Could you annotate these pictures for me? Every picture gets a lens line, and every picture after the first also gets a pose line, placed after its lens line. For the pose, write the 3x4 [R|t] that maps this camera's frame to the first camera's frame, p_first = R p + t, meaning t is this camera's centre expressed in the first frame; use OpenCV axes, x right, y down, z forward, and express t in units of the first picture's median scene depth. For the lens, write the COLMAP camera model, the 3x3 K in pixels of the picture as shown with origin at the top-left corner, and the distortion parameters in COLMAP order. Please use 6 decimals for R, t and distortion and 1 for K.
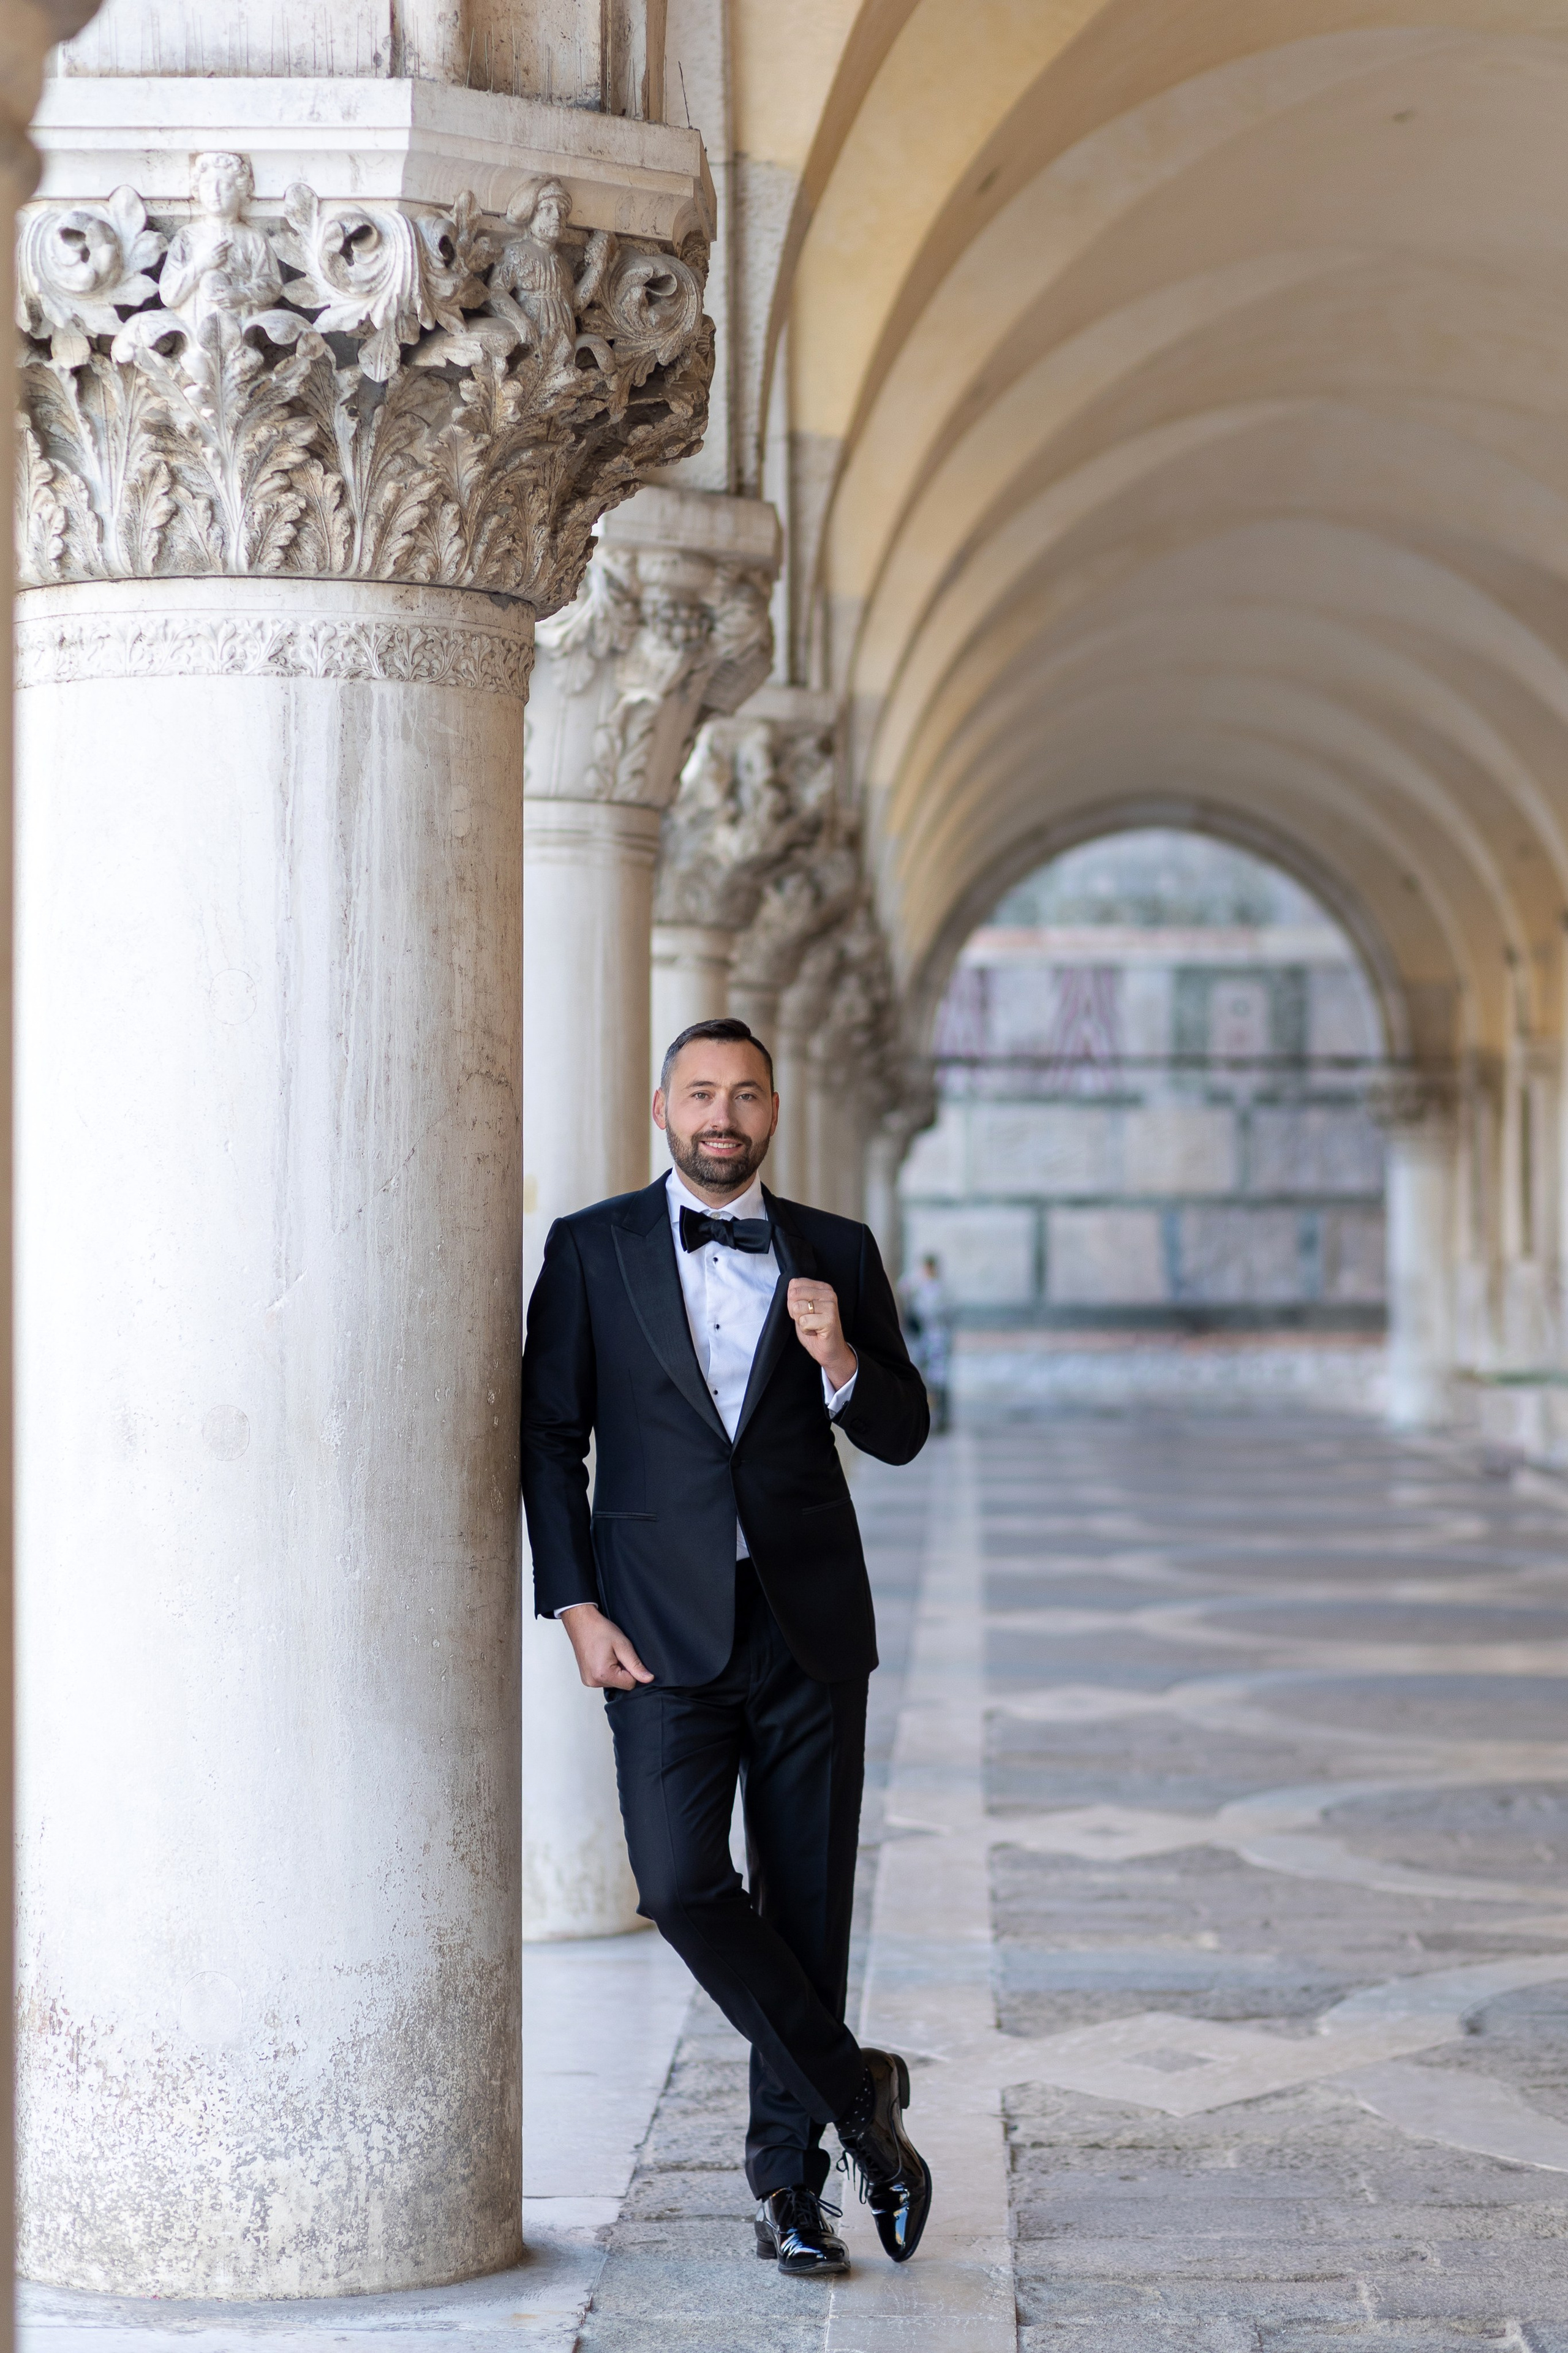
lens RADIAL K [[5734.7, 0, 787.2], [0, 5734.7, 1177.3], [0, 0, 1]] dist [-0.082410, 0.000000]
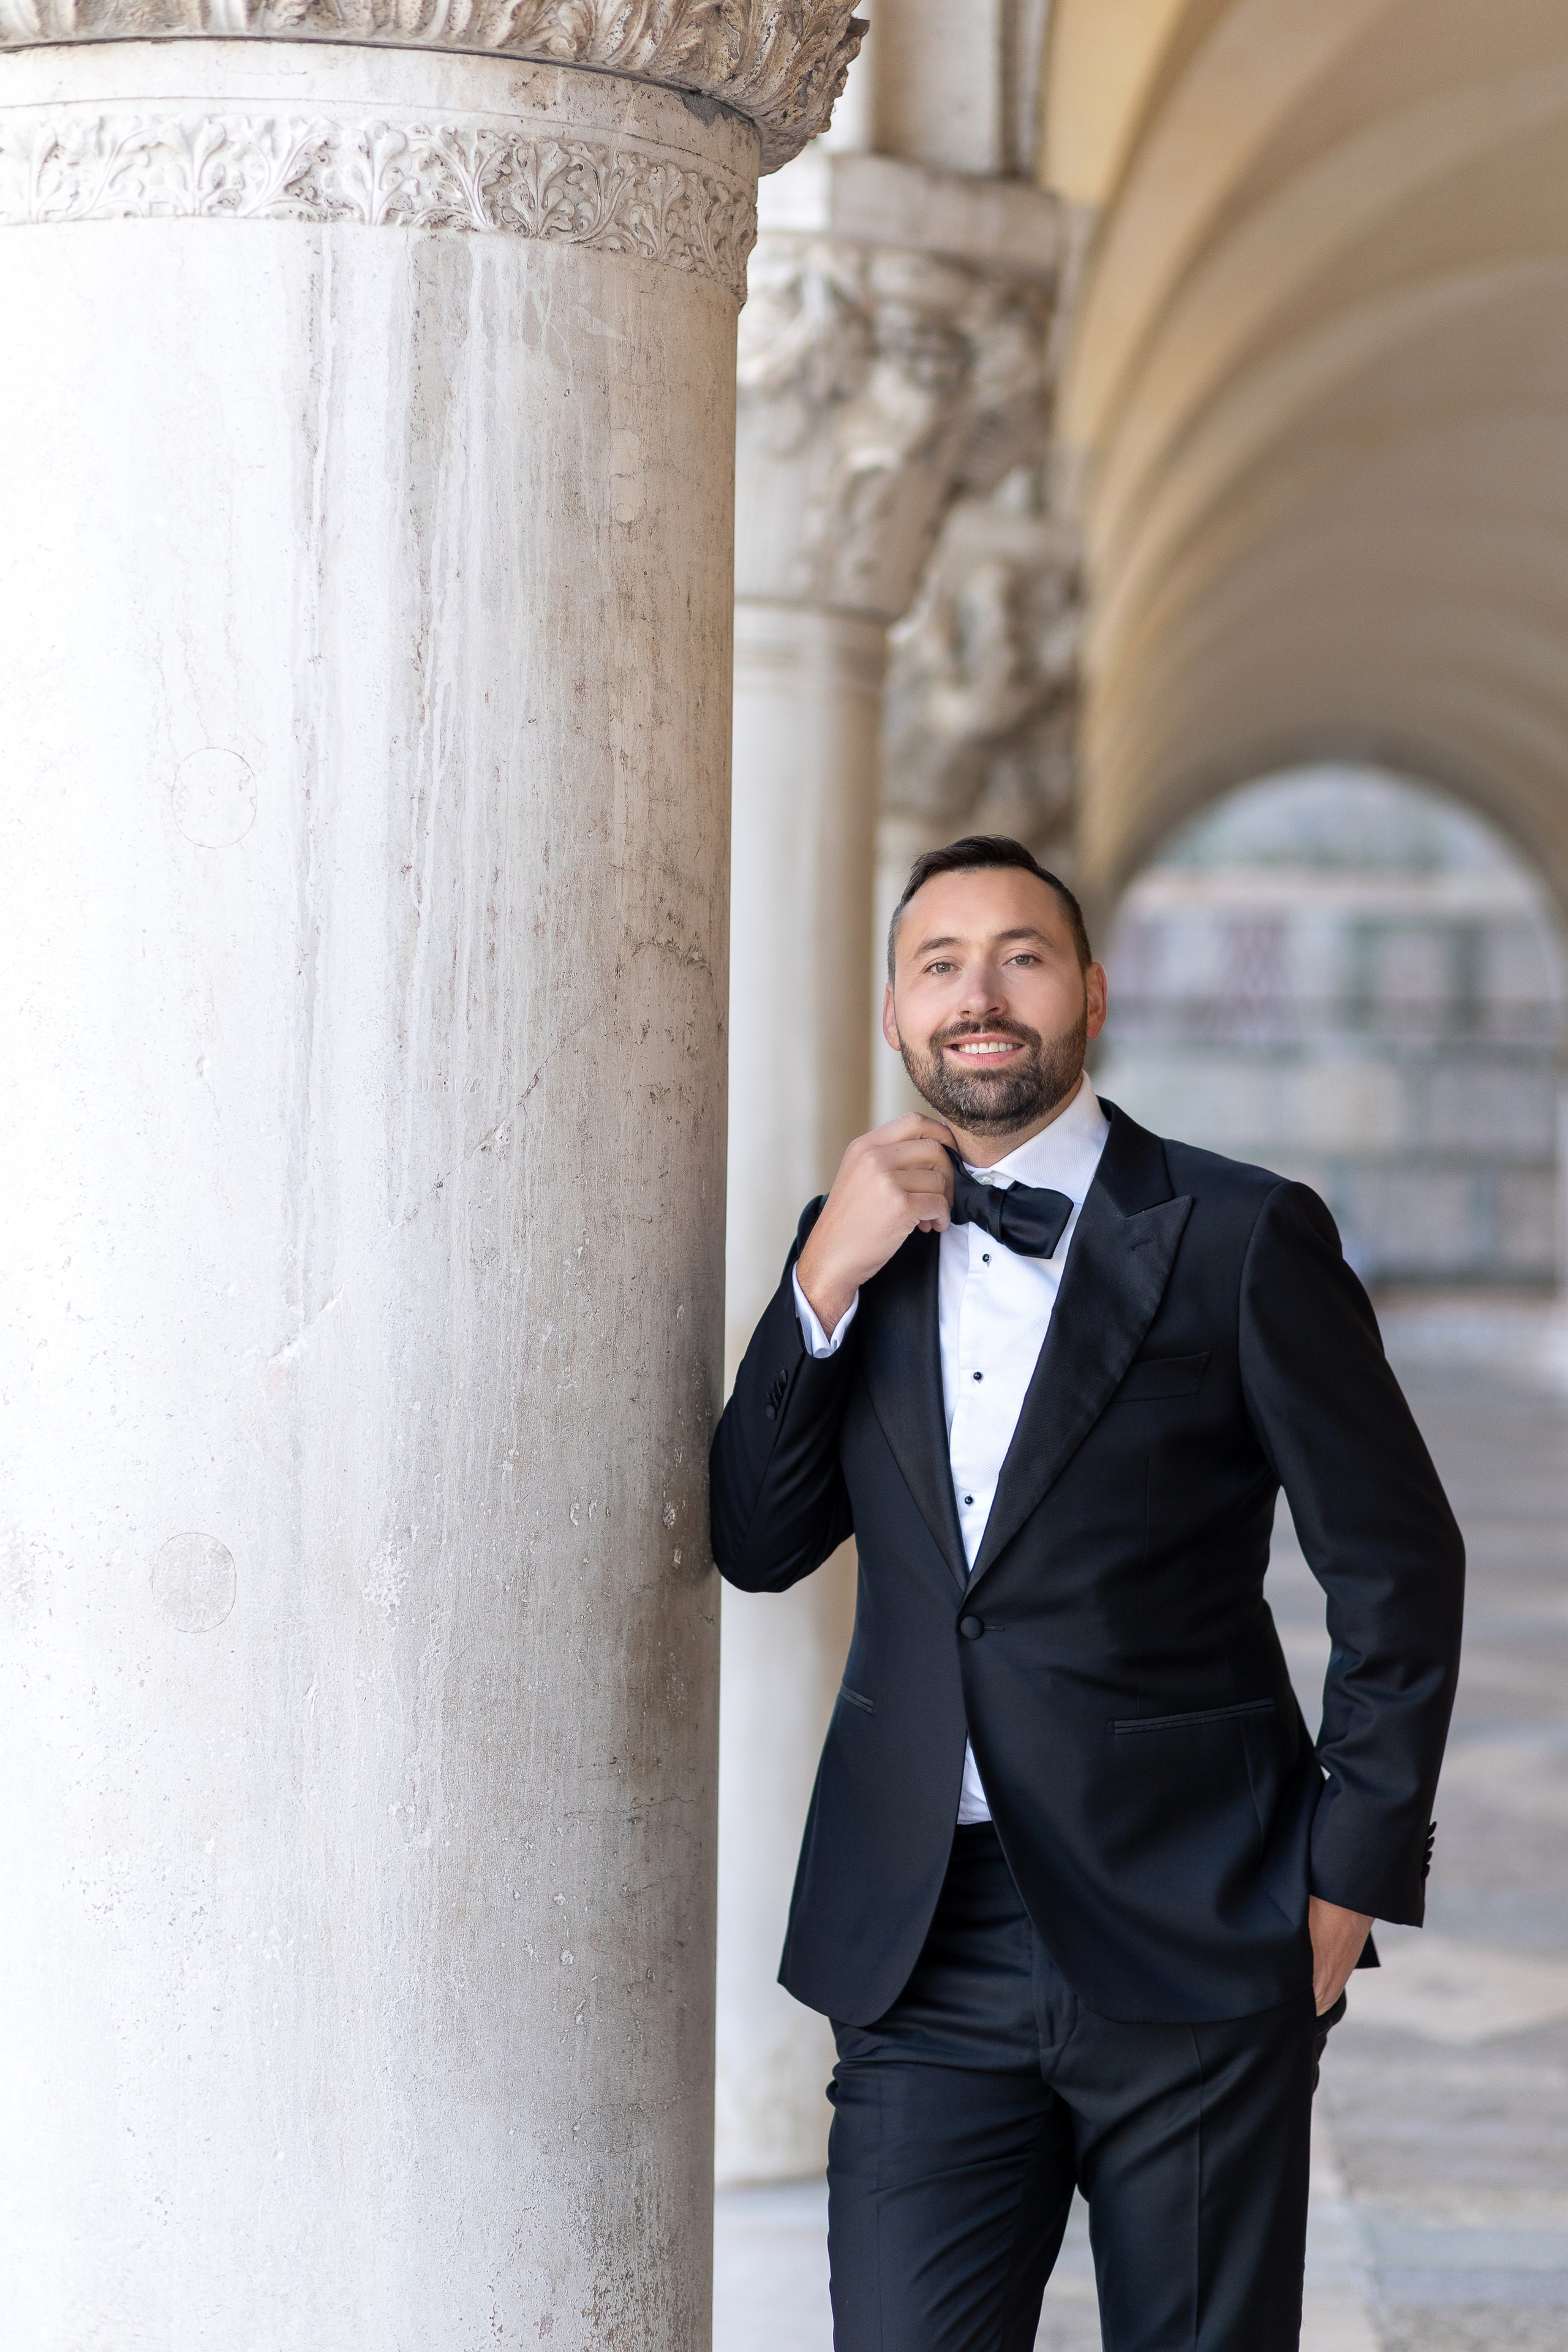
lens RADIAL K [[5732.8, 0, 778.5], [0, 5732.8, 1174.3], [0, 0, 1]] dist [-0.082410, 0.000000]
pose [[0.999569, 0.011403, -0.027039, -0.026203], [-0.011183, 0.999903, 0.008265, -0.000188], [0.027131, -0.007959, 0.999600, 0.438864]]
